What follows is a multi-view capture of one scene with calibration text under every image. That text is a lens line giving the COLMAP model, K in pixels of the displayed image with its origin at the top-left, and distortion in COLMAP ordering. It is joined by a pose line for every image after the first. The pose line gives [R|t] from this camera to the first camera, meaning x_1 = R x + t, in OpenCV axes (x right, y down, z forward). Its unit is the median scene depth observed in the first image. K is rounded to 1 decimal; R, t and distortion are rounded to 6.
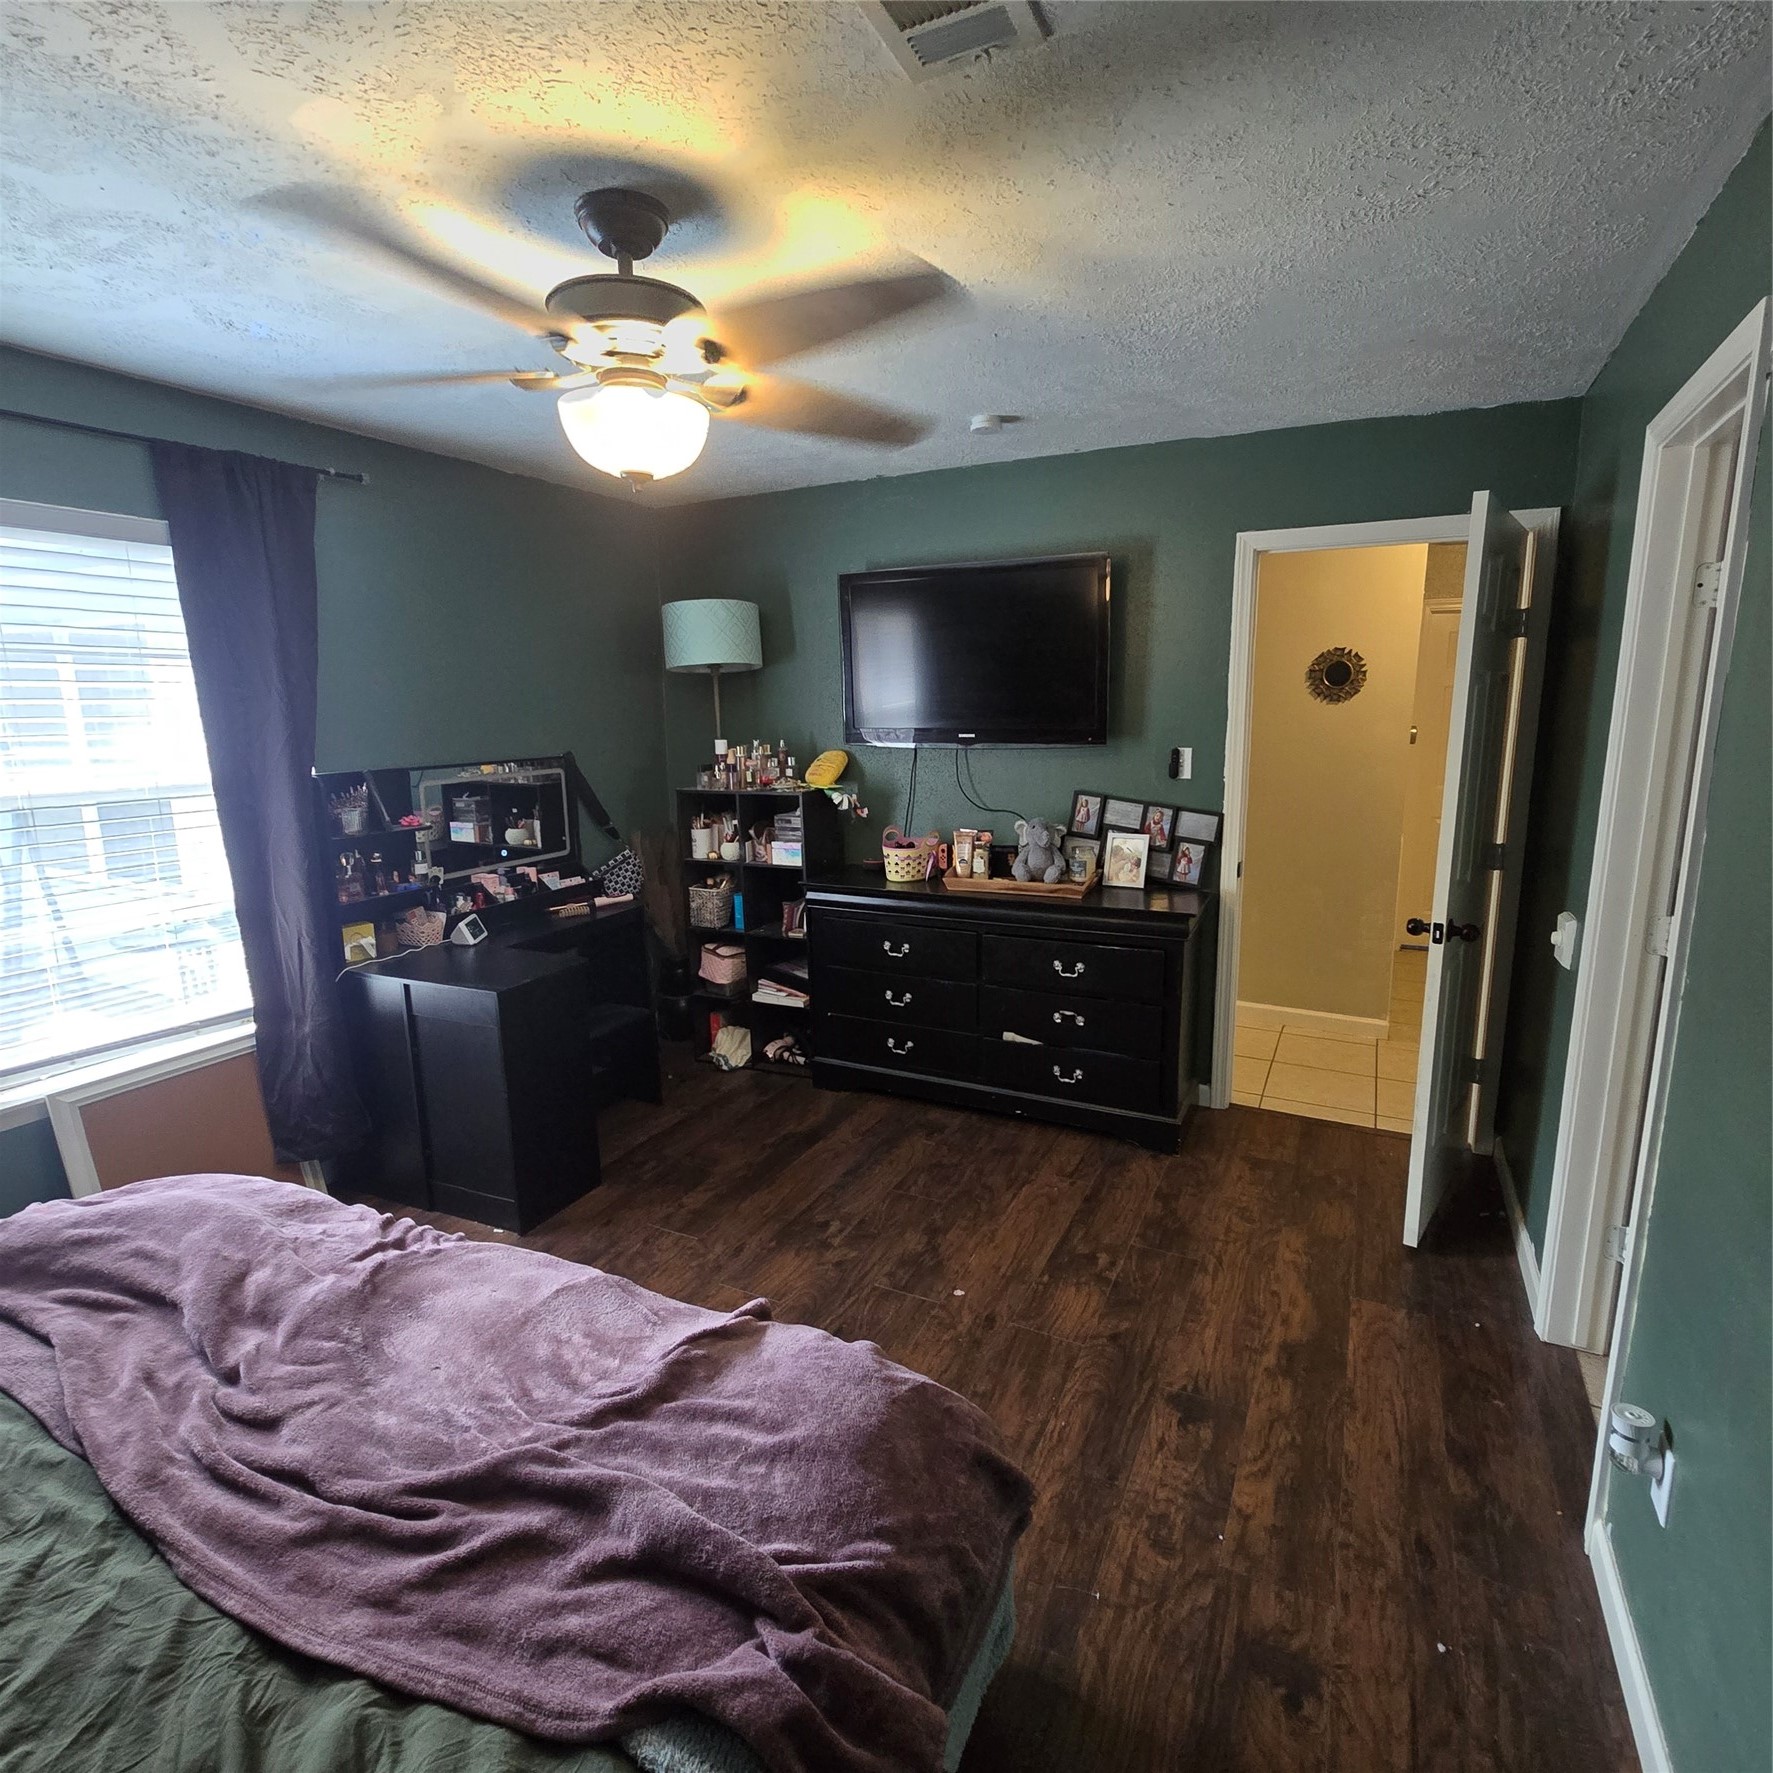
lens RADIAL K [[982.9, 0, 886.5], [0, 982.9, 886.5], [0, 0, 1]] dist [0.000651, -0.002854]
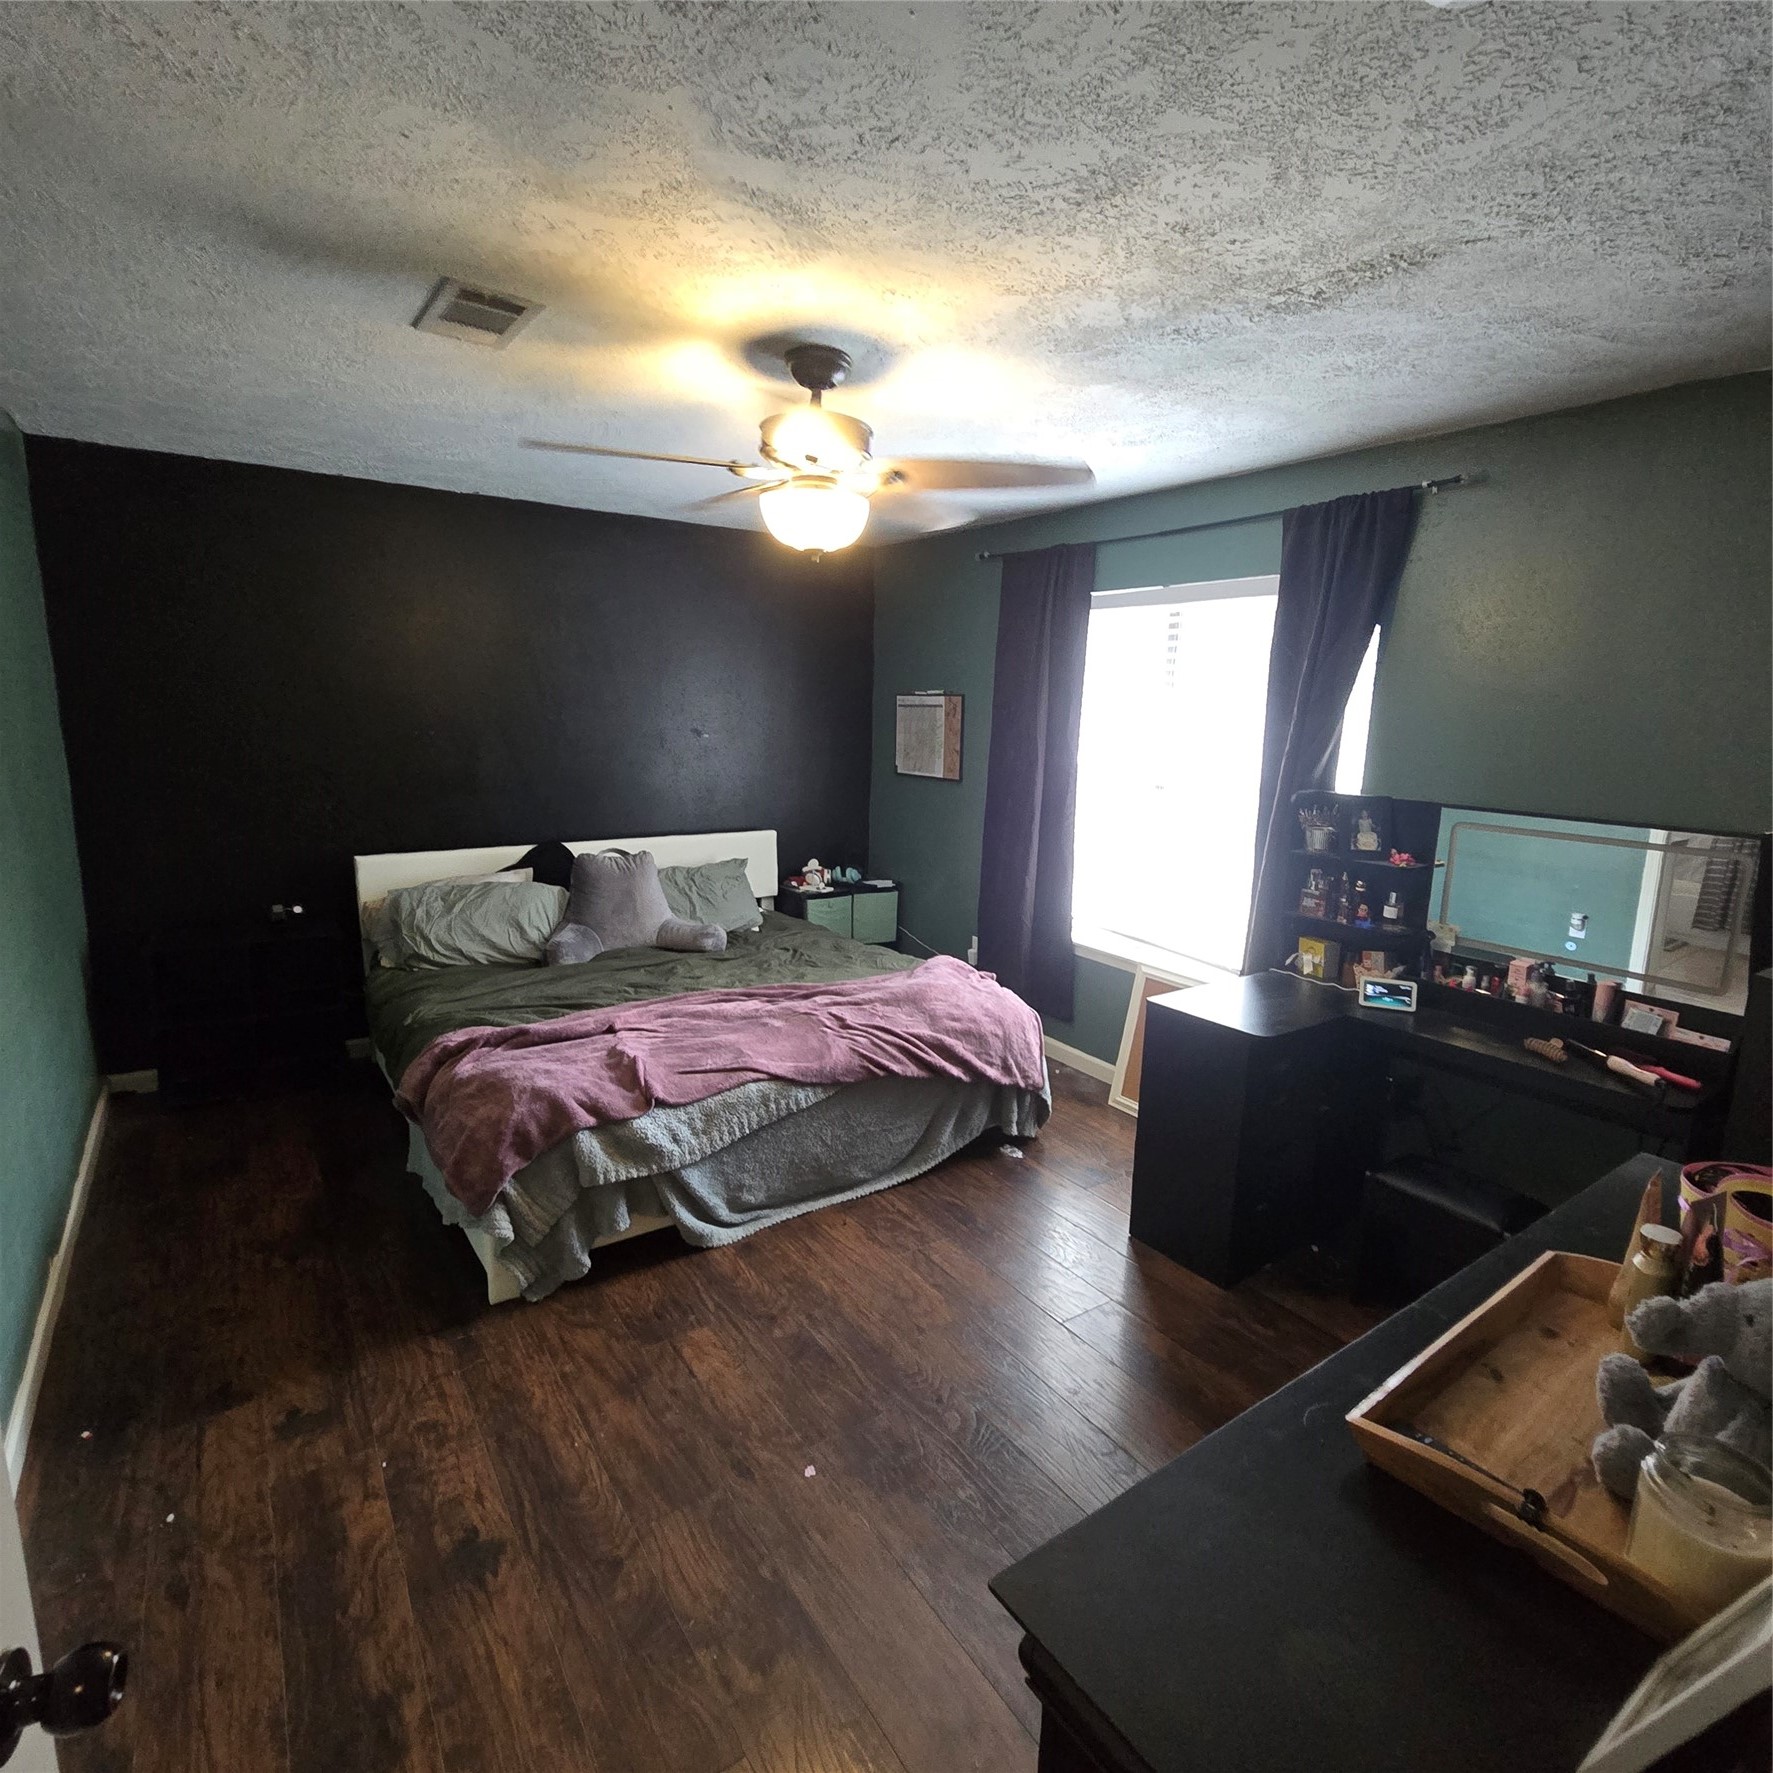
lens RADIAL K [[982.9, 0, 886.5], [0, 982.9, 886.5], [0, 0, 1]] dist [0.000651, -0.002854]
pose [[-0.500839, 0.149014, -0.852616, 0.755868], [-0.181324, 0.945146, 0.271699, -0.293998], [0.846334, 0.290678, -0.446346, 1.494200]]
